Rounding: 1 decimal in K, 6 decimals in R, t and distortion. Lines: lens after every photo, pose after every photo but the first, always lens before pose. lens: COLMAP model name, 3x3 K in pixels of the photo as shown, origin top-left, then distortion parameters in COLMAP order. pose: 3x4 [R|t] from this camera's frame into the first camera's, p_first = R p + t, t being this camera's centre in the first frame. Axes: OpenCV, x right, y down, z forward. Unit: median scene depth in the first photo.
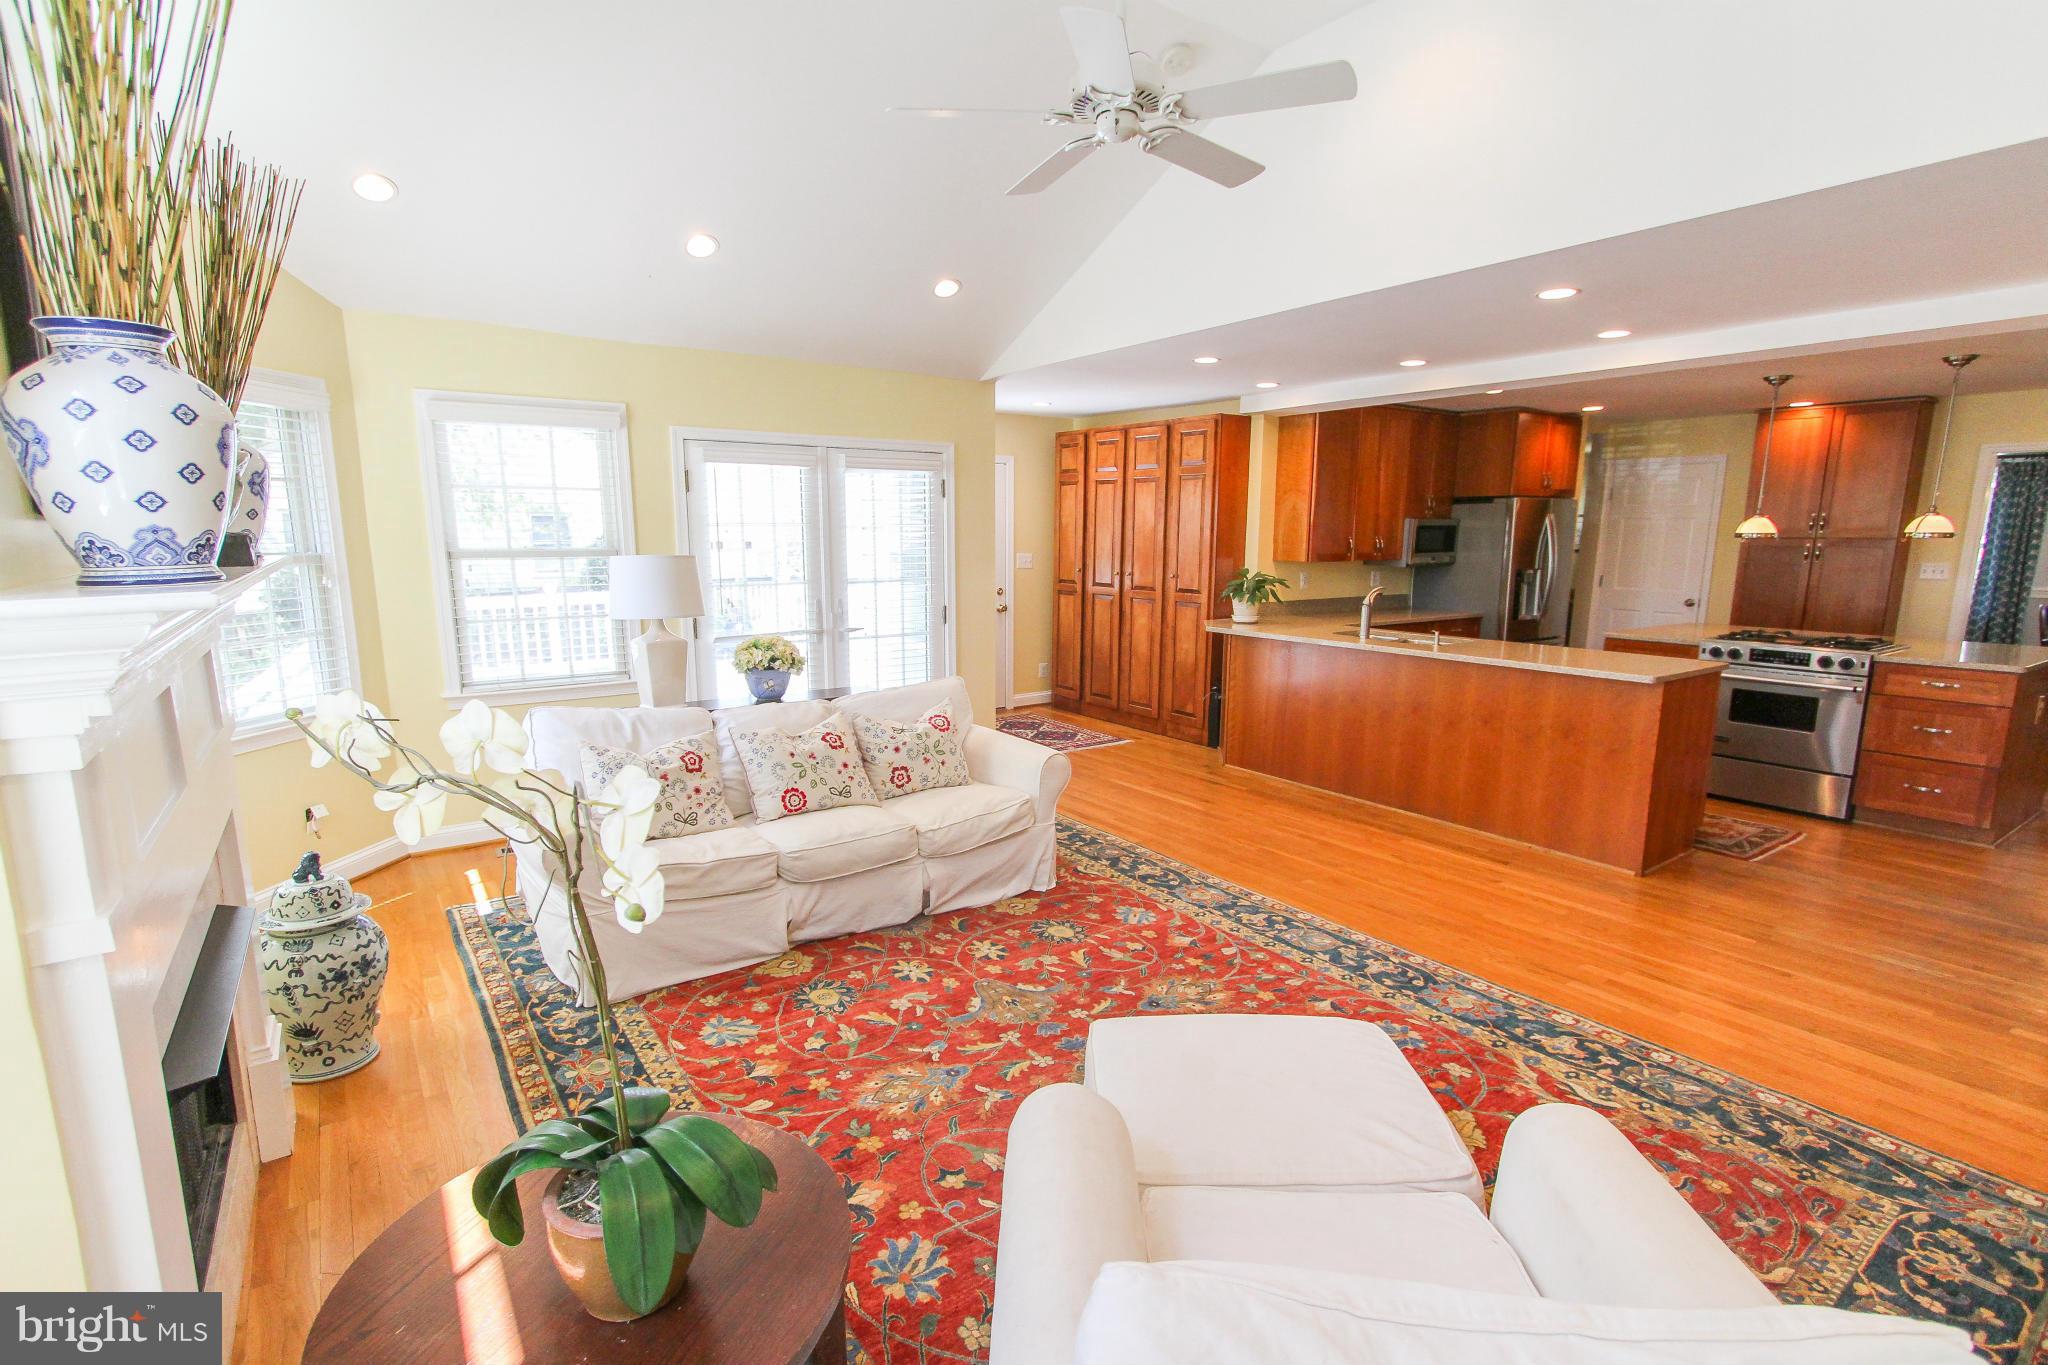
lens RADIAL K [[933.8, 0, 1020.2], [0, 933.8, 692.2], [0, 0, 1]] dist [-0.002205, -0.000116]
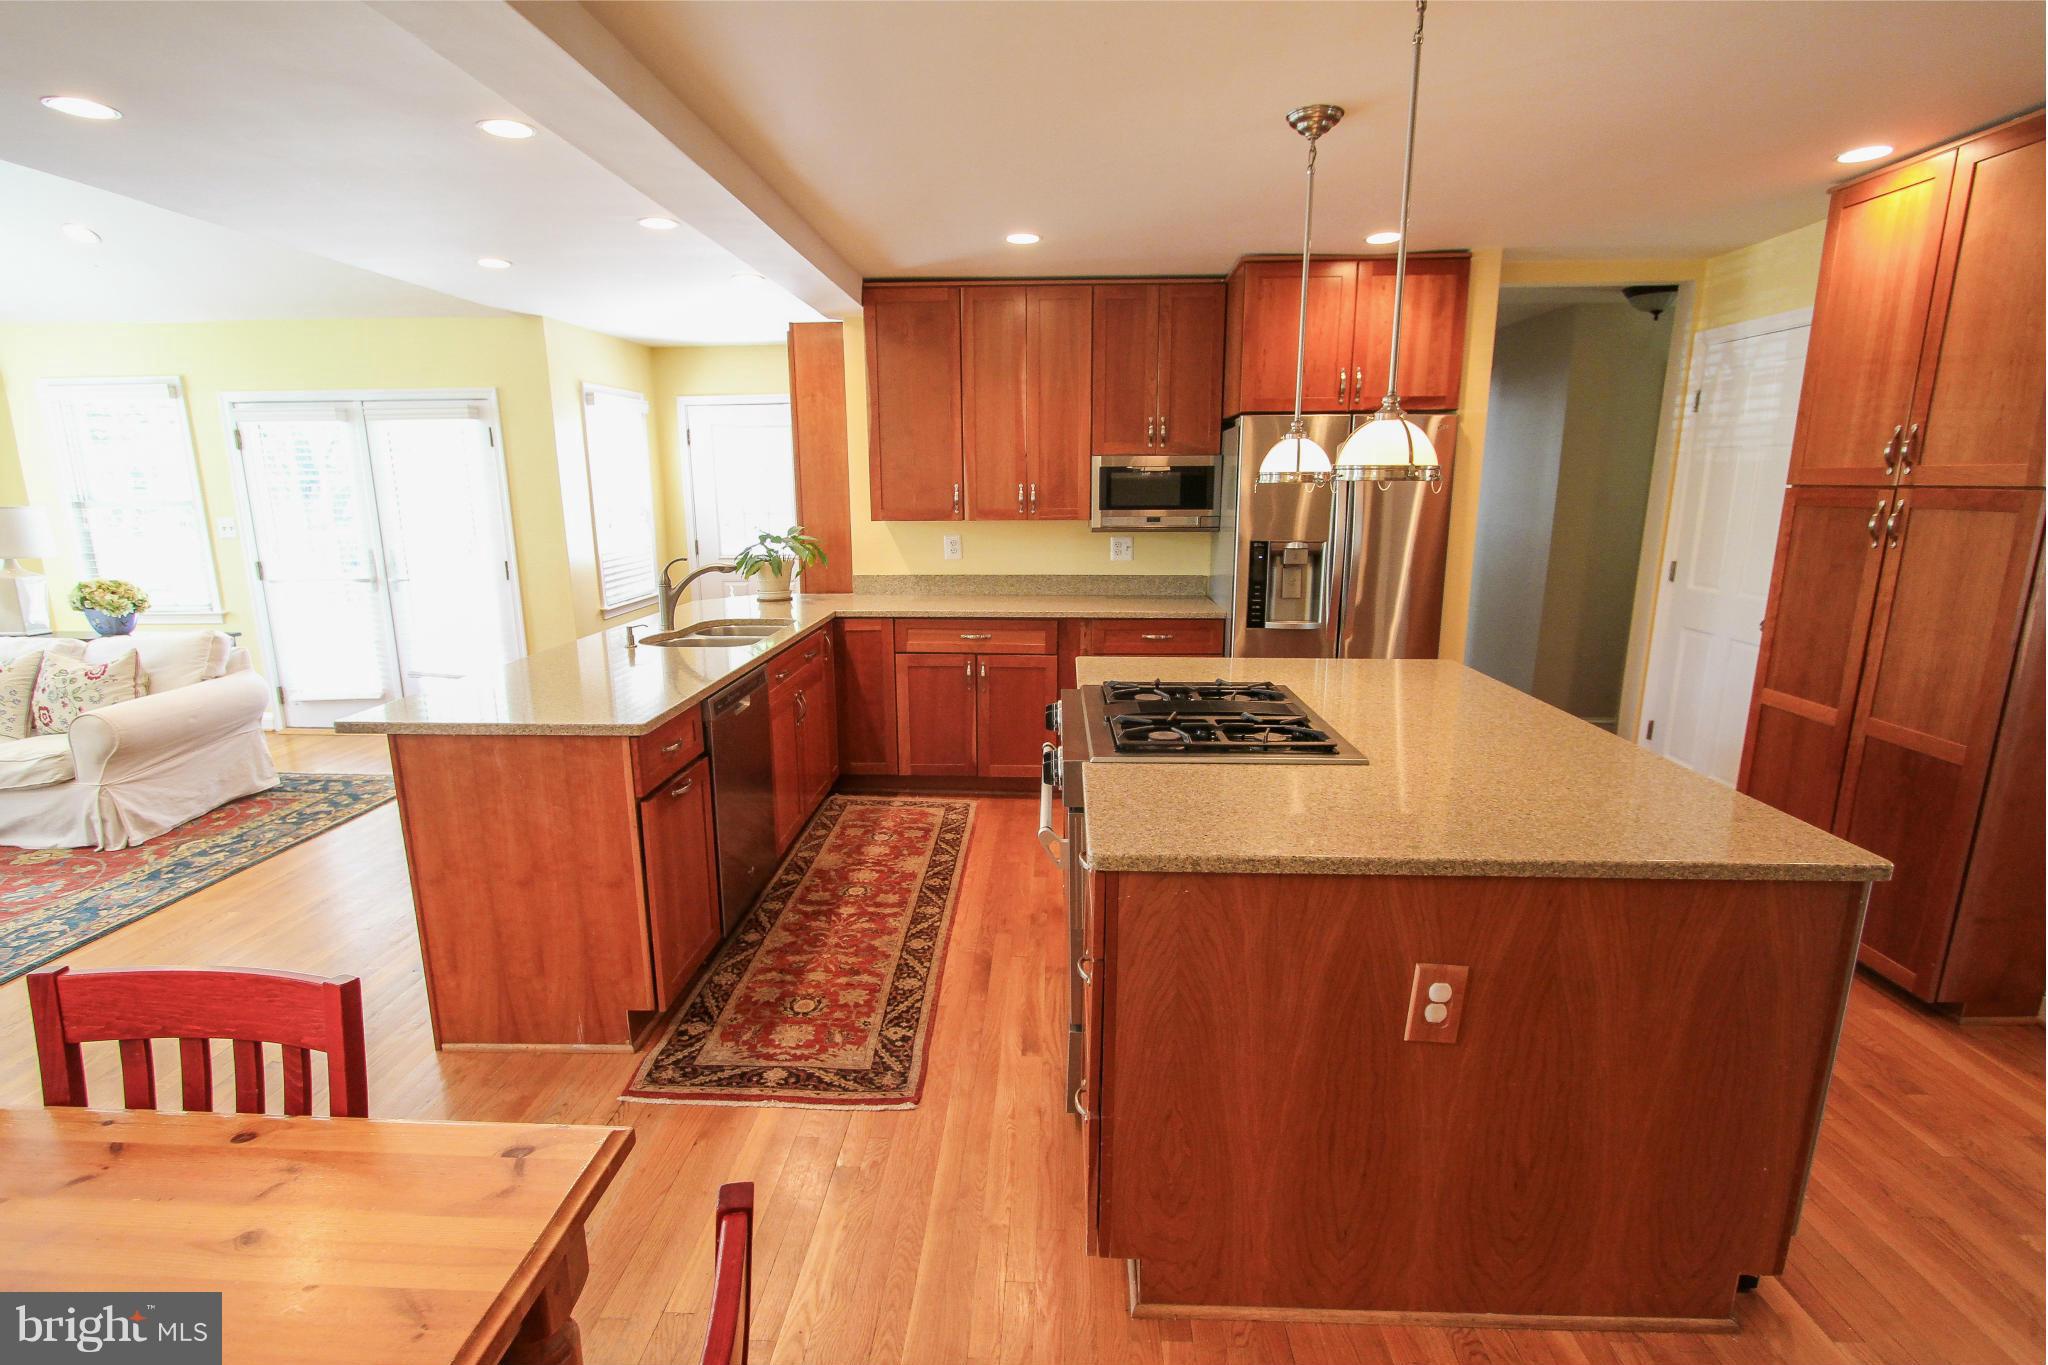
lens RADIAL K [[978.9, 0, 1023.0], [0, 978.9, 686.9], [0, 0, 1]] dist [-0.003880, -0.000322]
pose [[0.796676, 0.118732, -0.592630, 1.359051], [-0.095632, 0.992926, 0.070372, -0.122681], [0.596793, 0.000611, 0.802395, 0.734538]]
